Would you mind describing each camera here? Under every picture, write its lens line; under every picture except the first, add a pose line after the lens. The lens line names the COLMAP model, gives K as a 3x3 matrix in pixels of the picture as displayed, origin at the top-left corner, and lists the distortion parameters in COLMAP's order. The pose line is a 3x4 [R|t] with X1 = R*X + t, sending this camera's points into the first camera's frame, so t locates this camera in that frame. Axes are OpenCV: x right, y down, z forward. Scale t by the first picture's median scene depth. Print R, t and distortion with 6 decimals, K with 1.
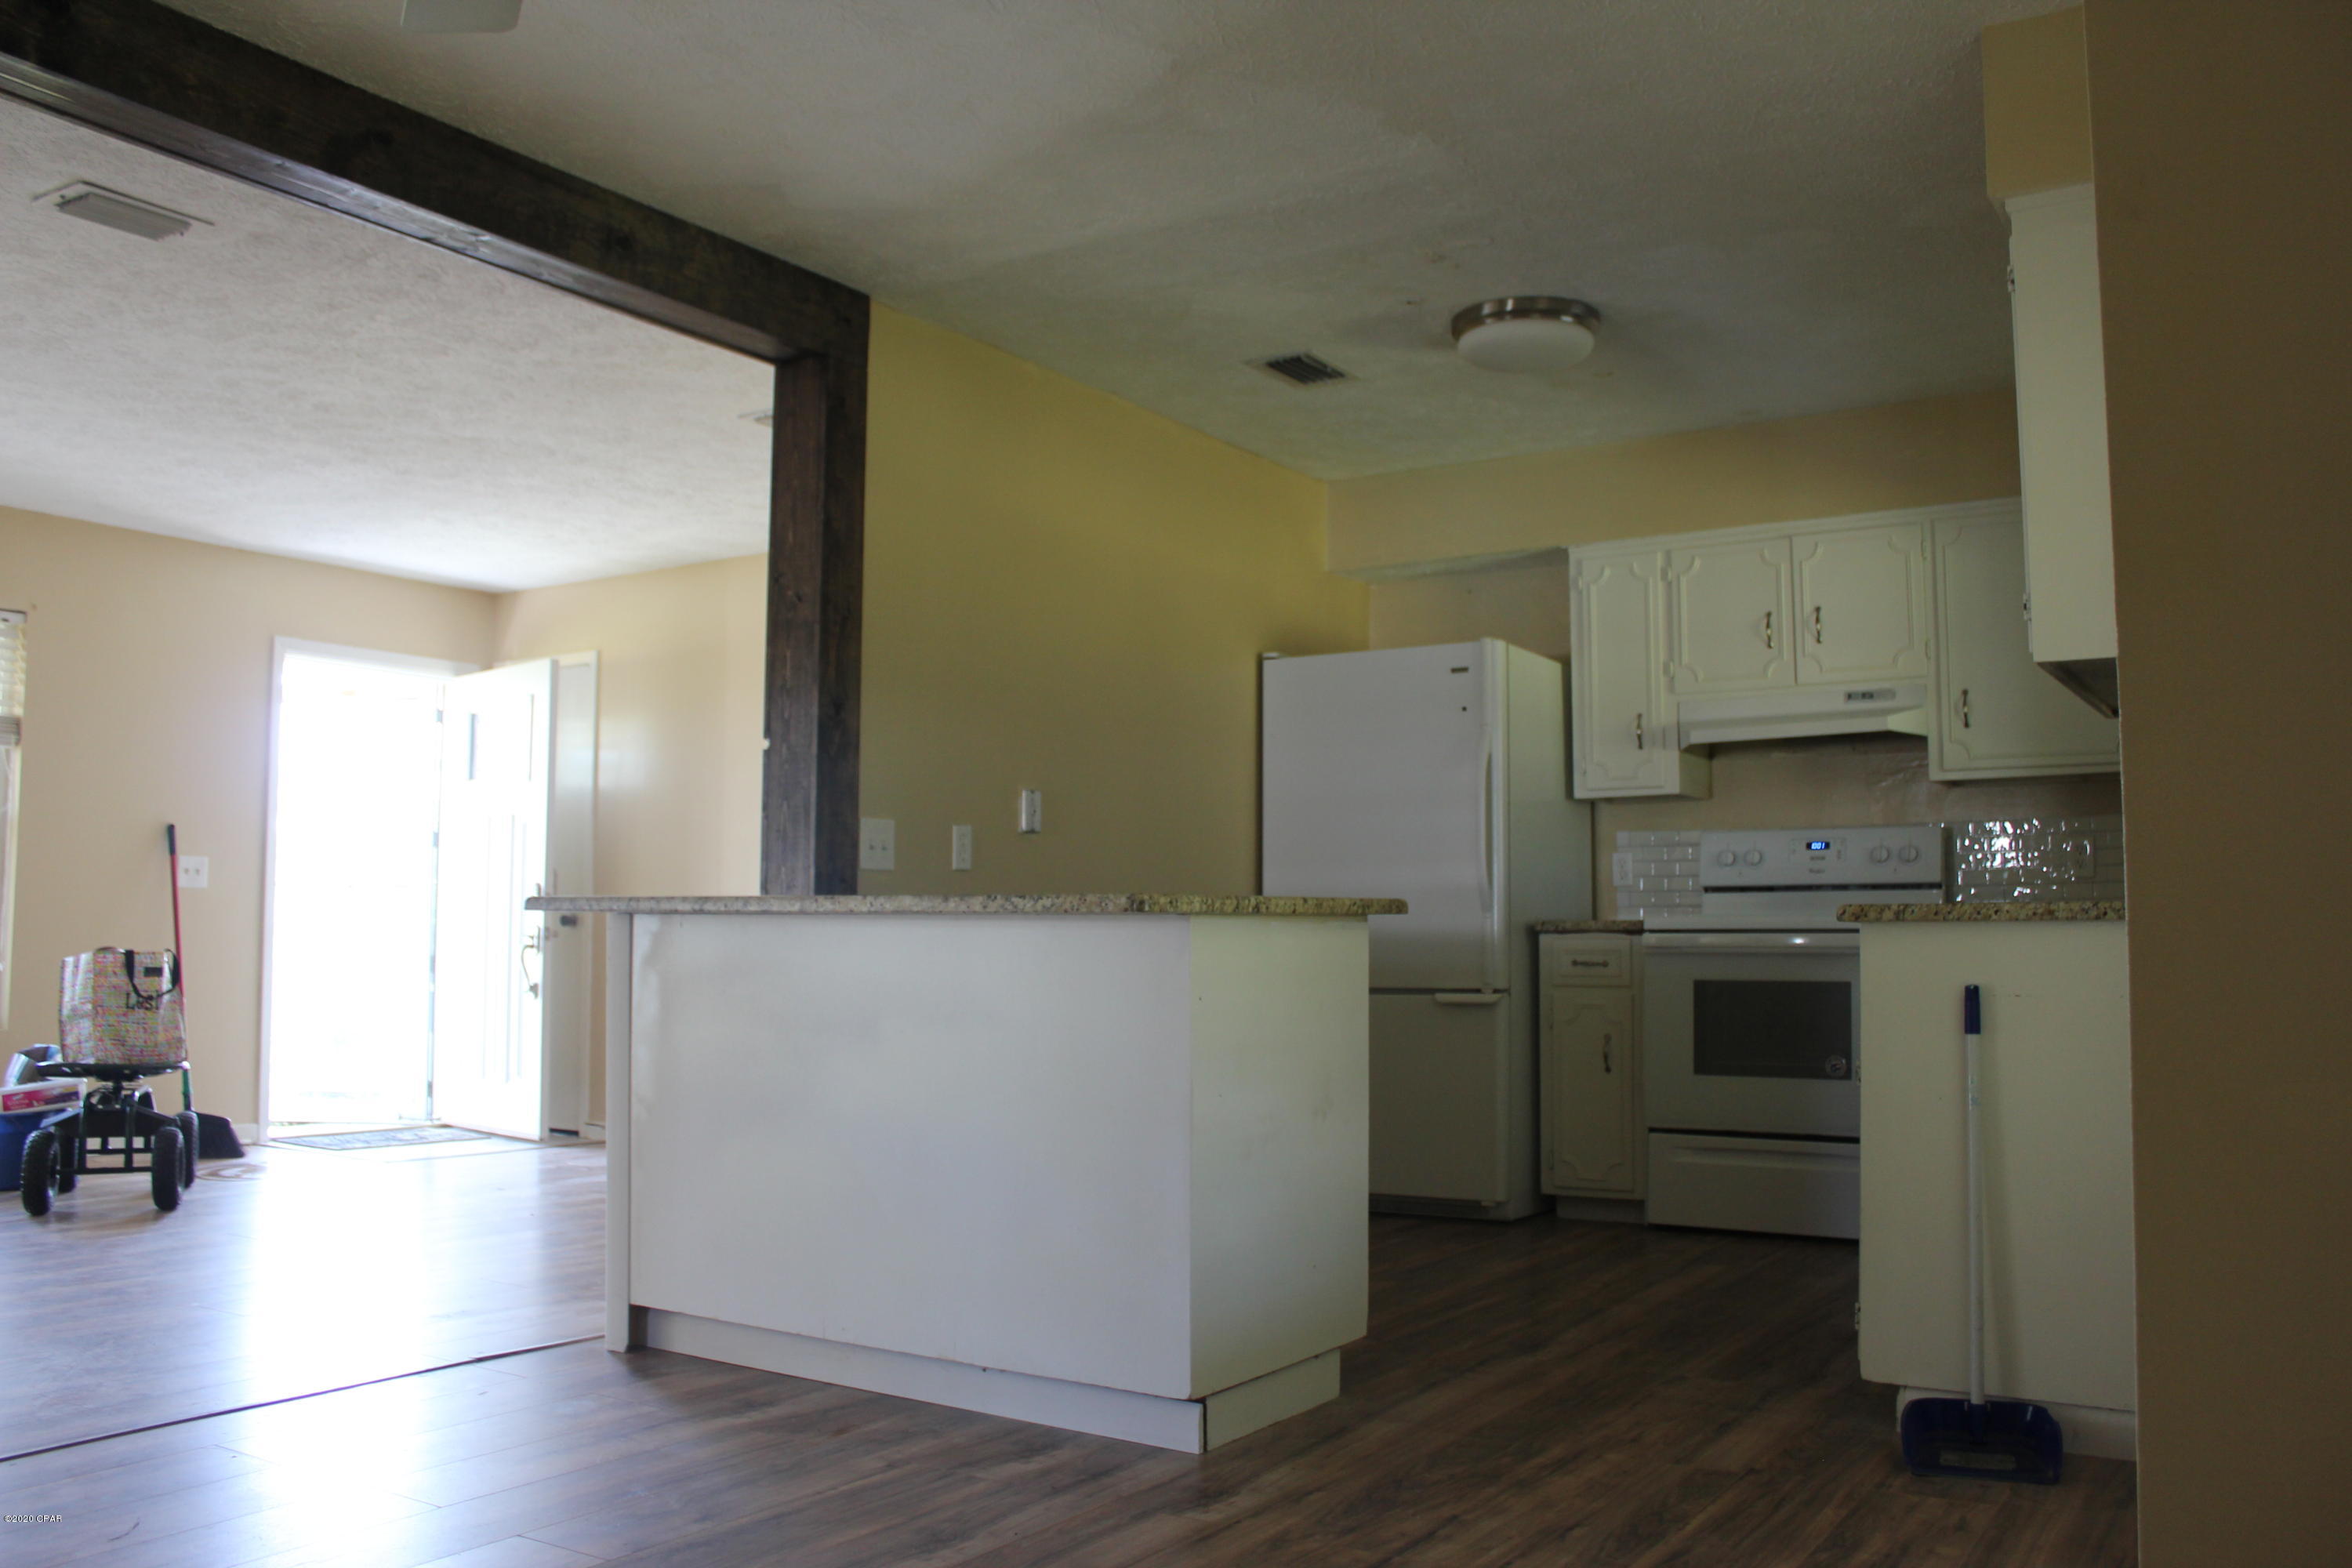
lens RADIAL K [[1948.5, 0, 1176.0], [0, 1948.5, 784.0], [0, 0, 1]] dist [-0.171596, 0.151256]
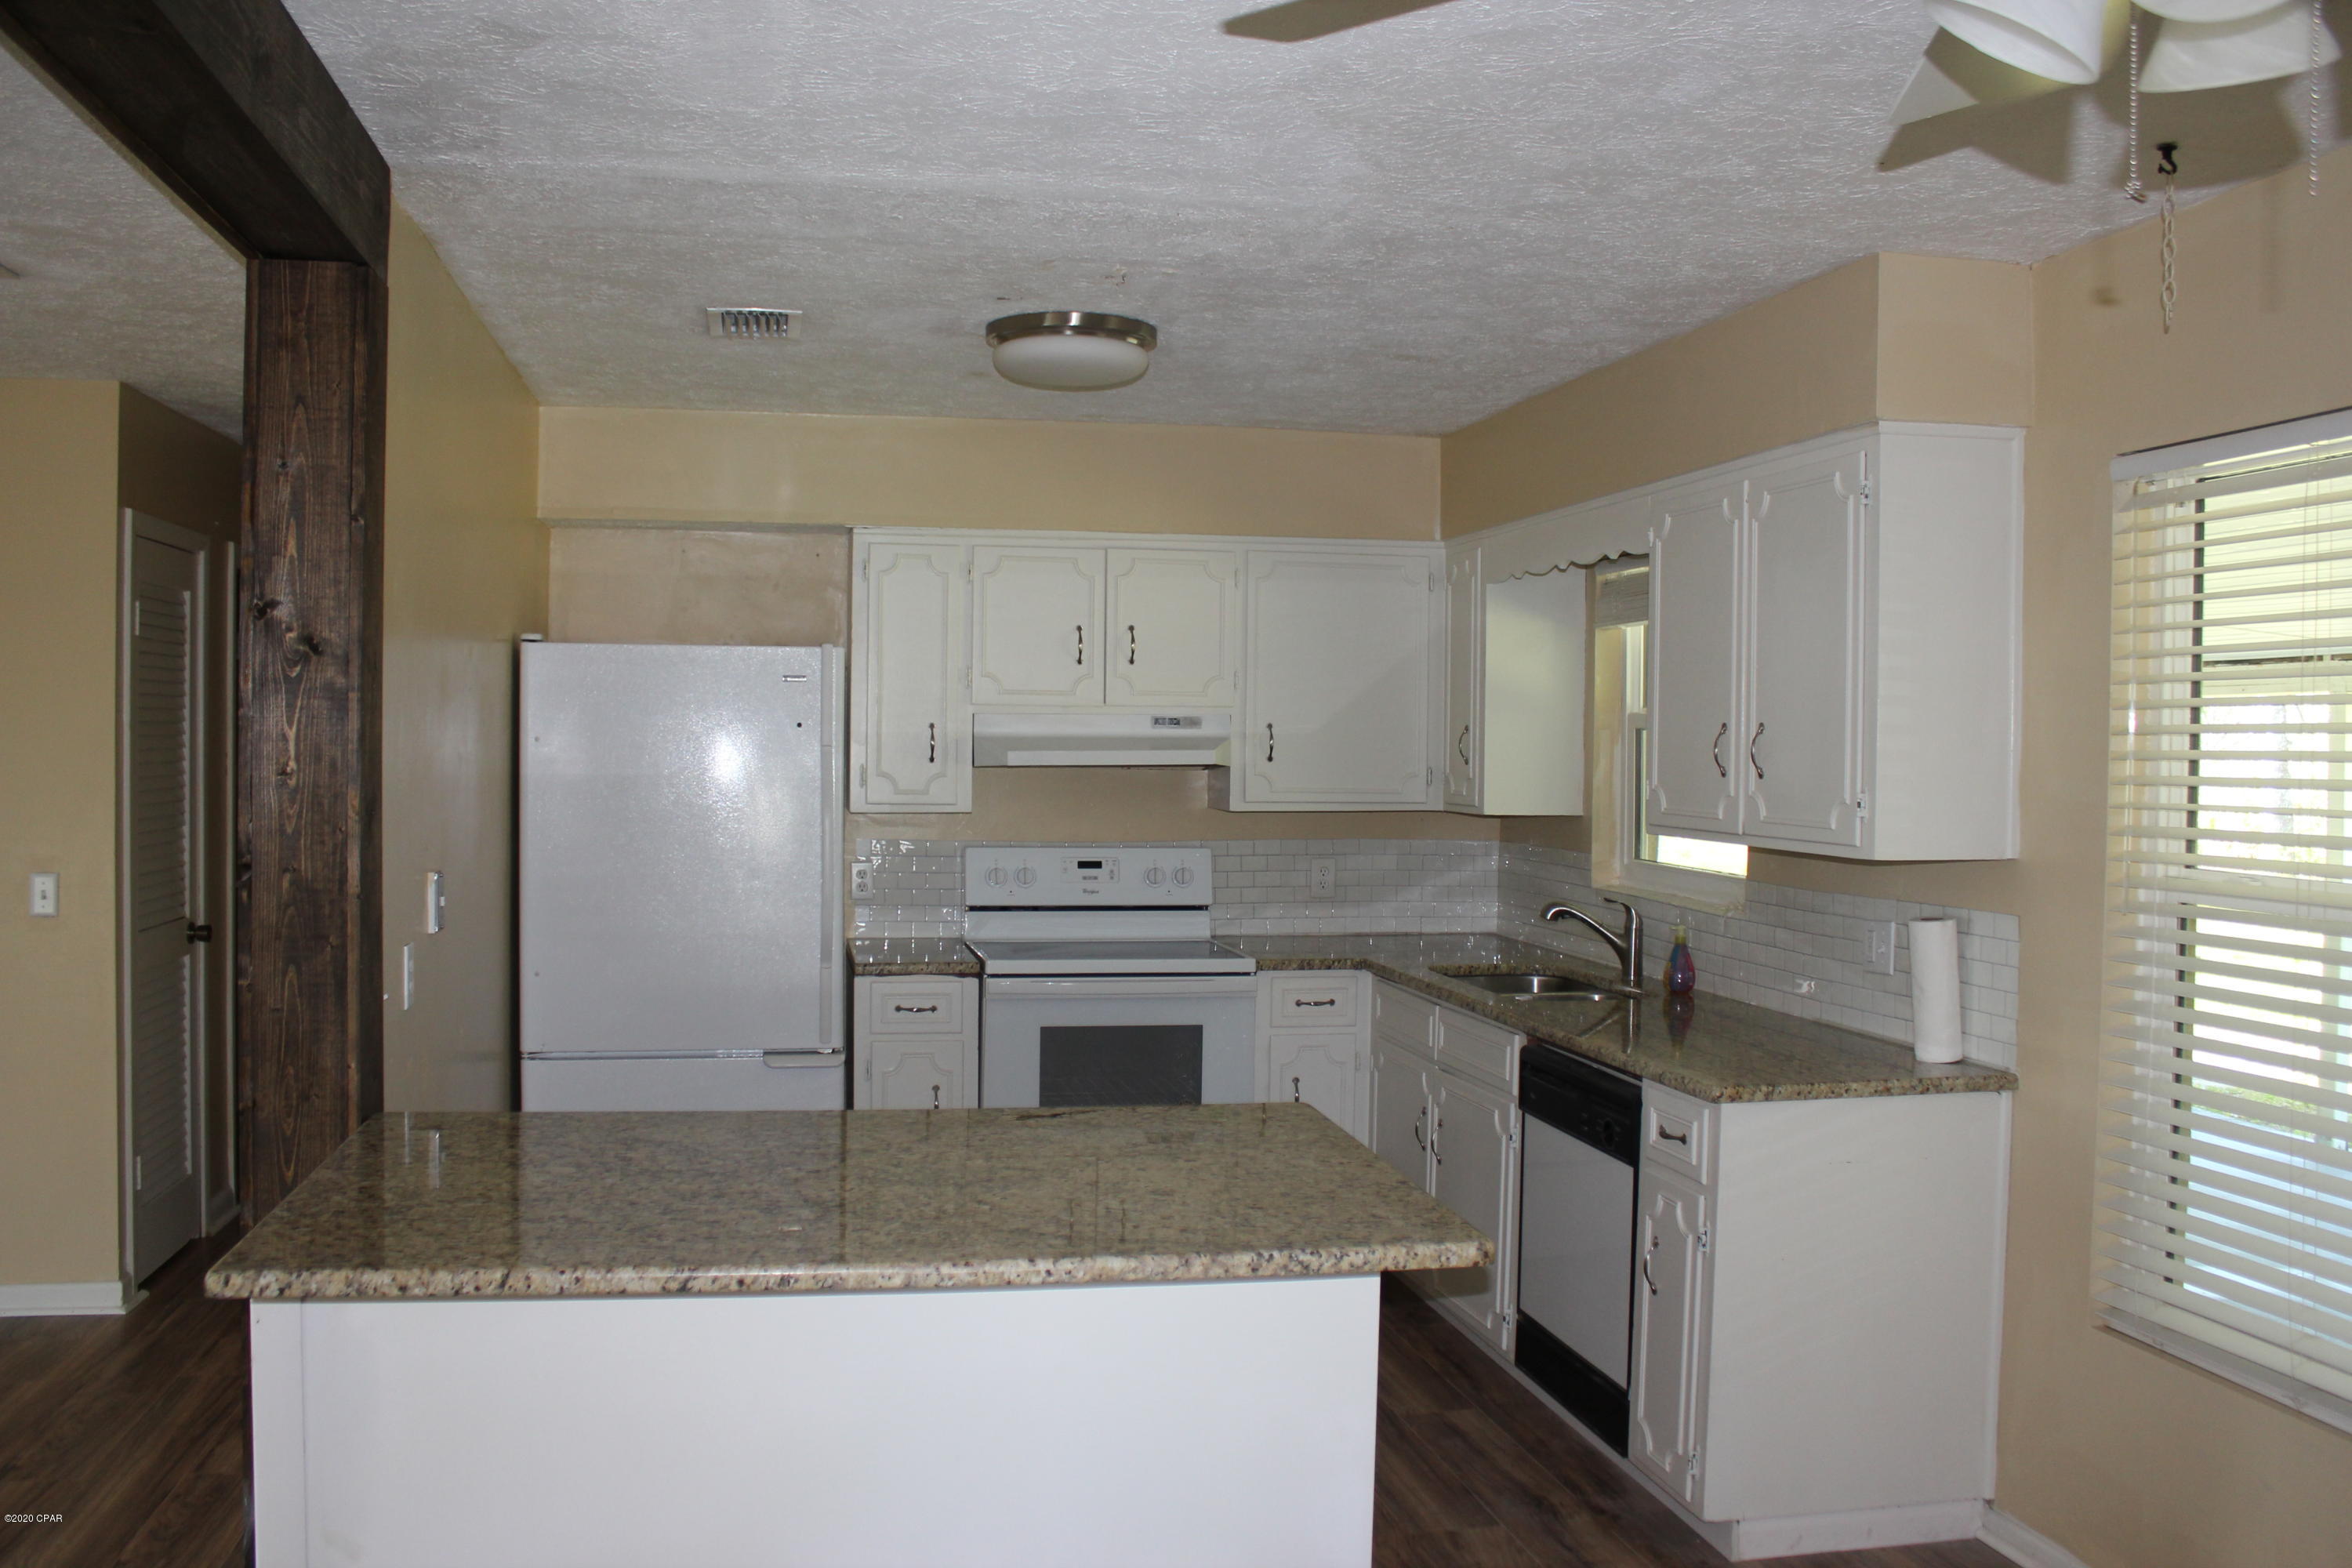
lens RADIAL K [[1957.0, 0, 1176.0], [0, 1957.0, 784.0], [0, 0, 1]] dist [-0.168094, 0.149803]
pose [[0.712081, -0.010166, 0.702024, -0.338458], [-0.066612, 0.994406, 0.081967, -0.094937], [-0.698930, -0.105130, 0.707421, 0.276187]]
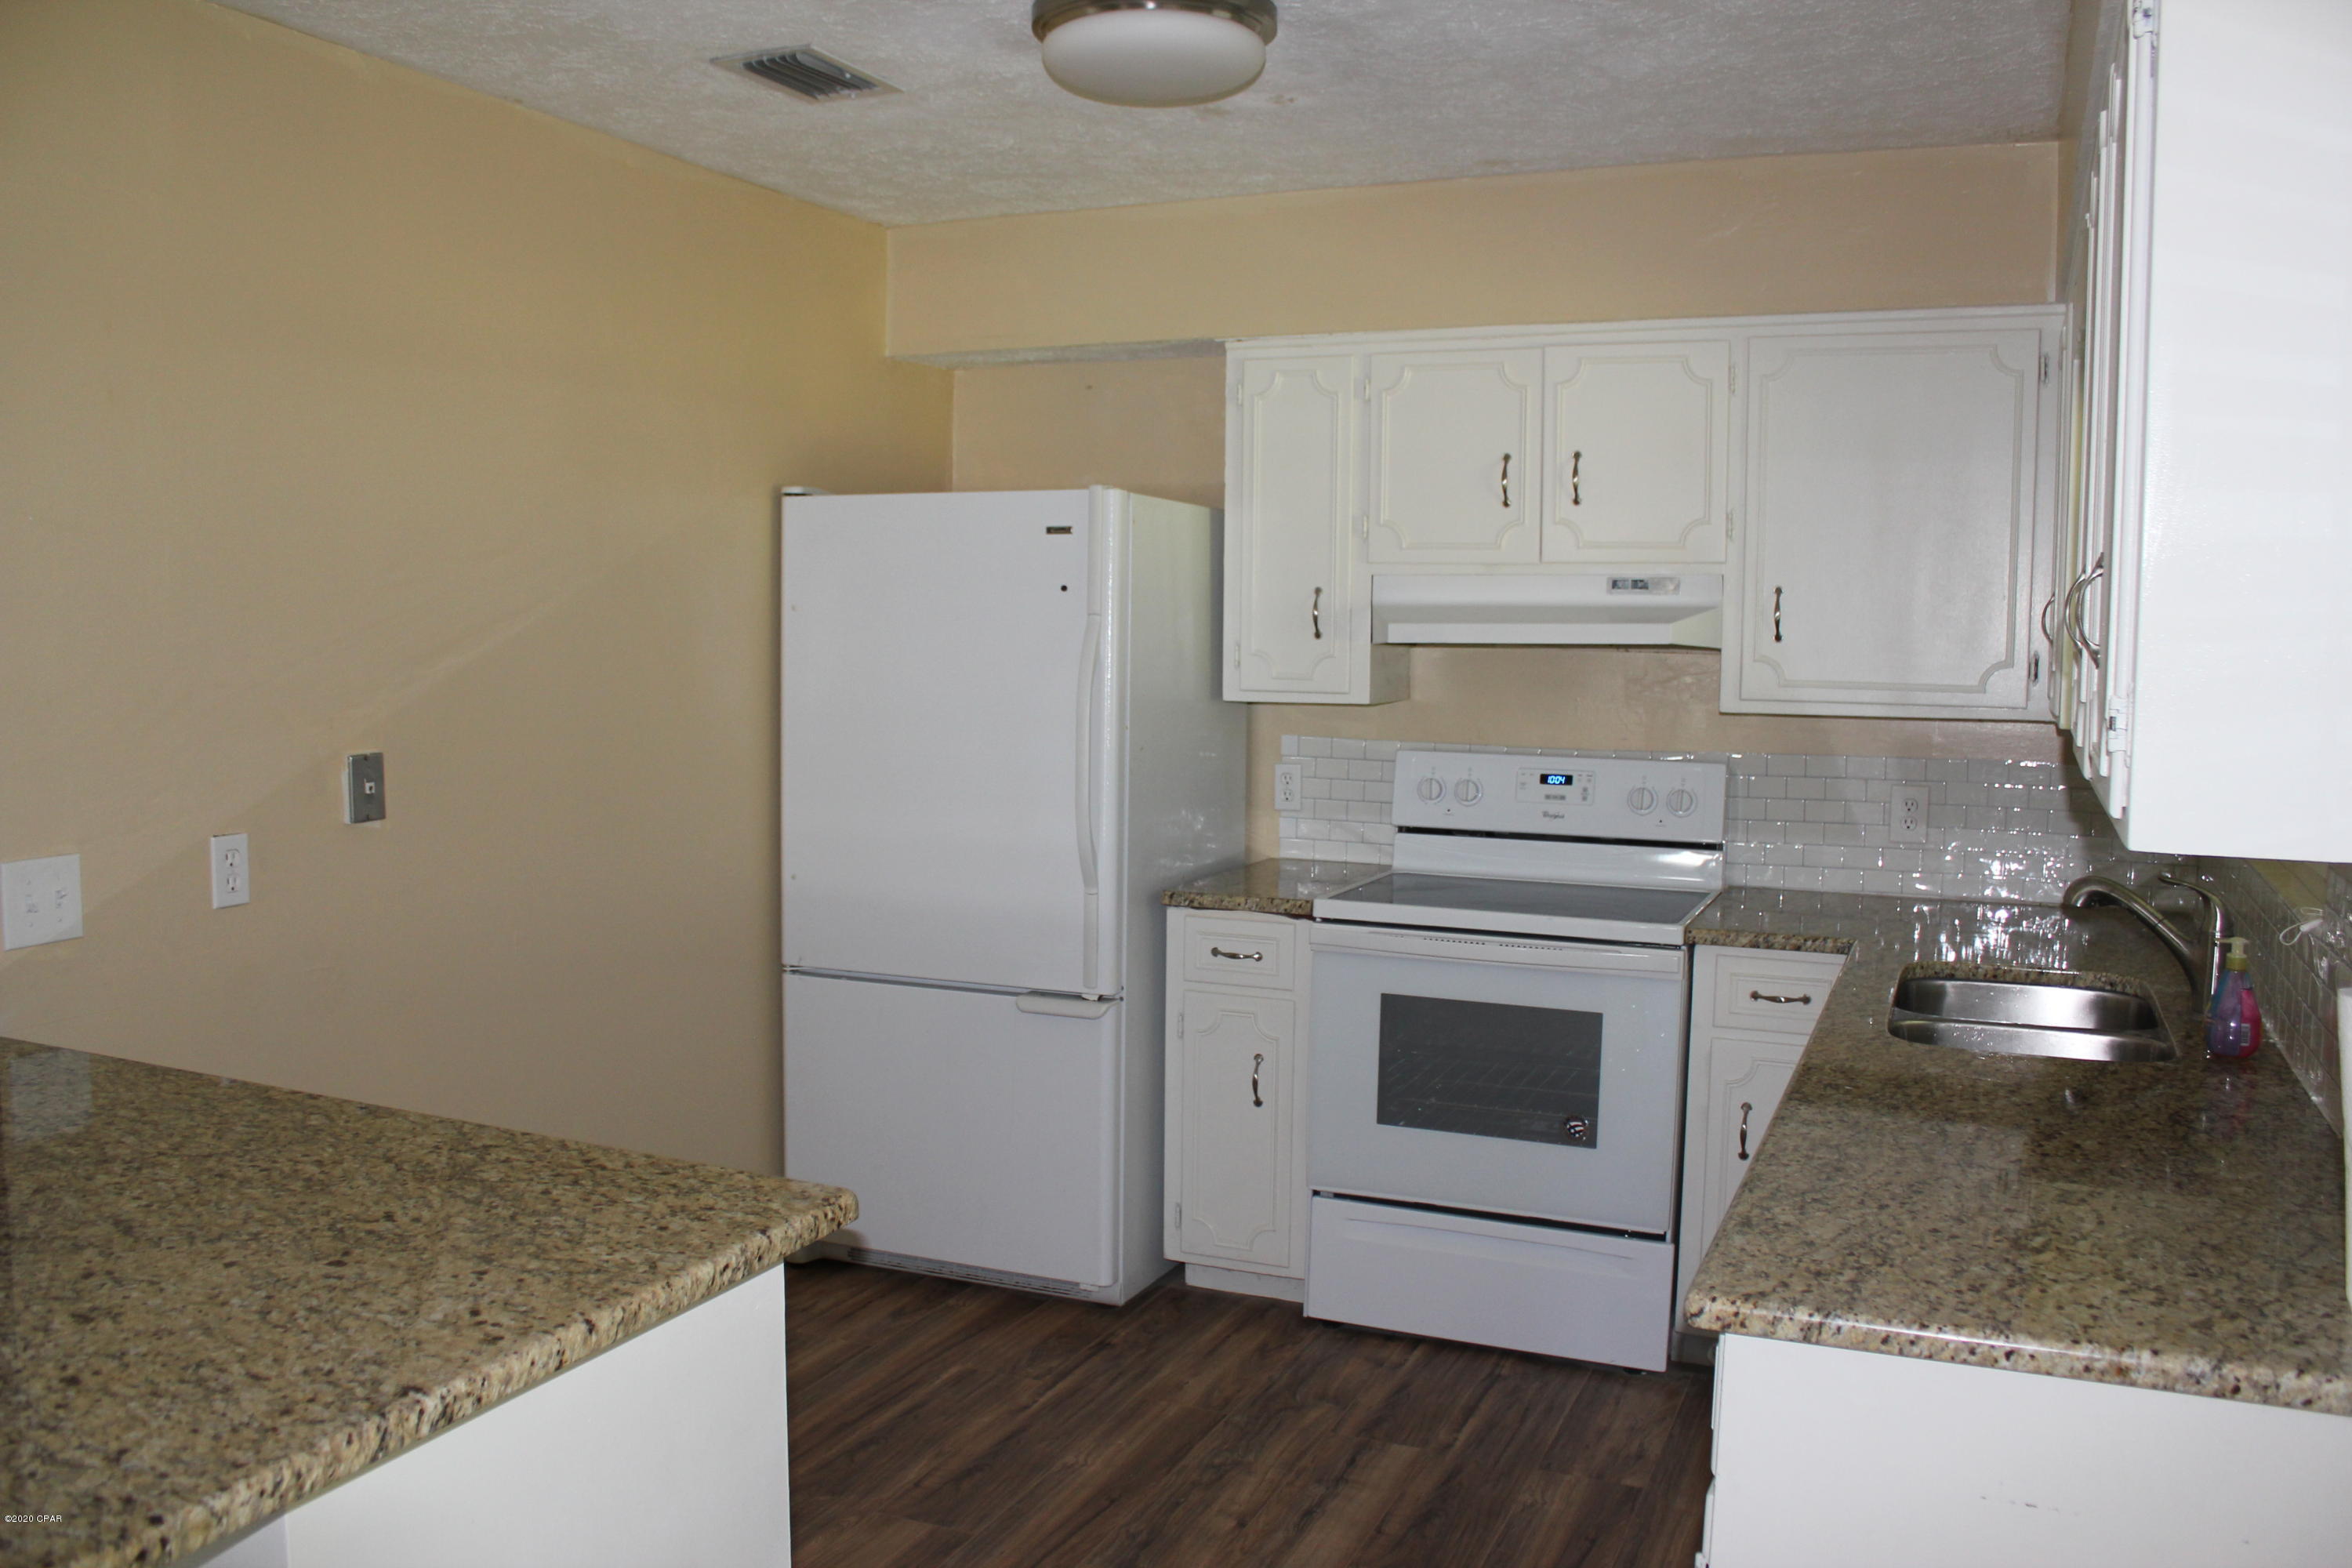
lens RADIAL K [[1948.5, 0, 1176.0], [0, 1948.5, 784.0], [0, 0, 1]] dist [-0.171596, 0.151256]
pose [[0.986504, -0.004533, 0.163677, 0.075531], [-0.022669, 0.986209, 0.163944, -0.084489], [-0.162163, -0.165442, 0.972796, 0.318389]]
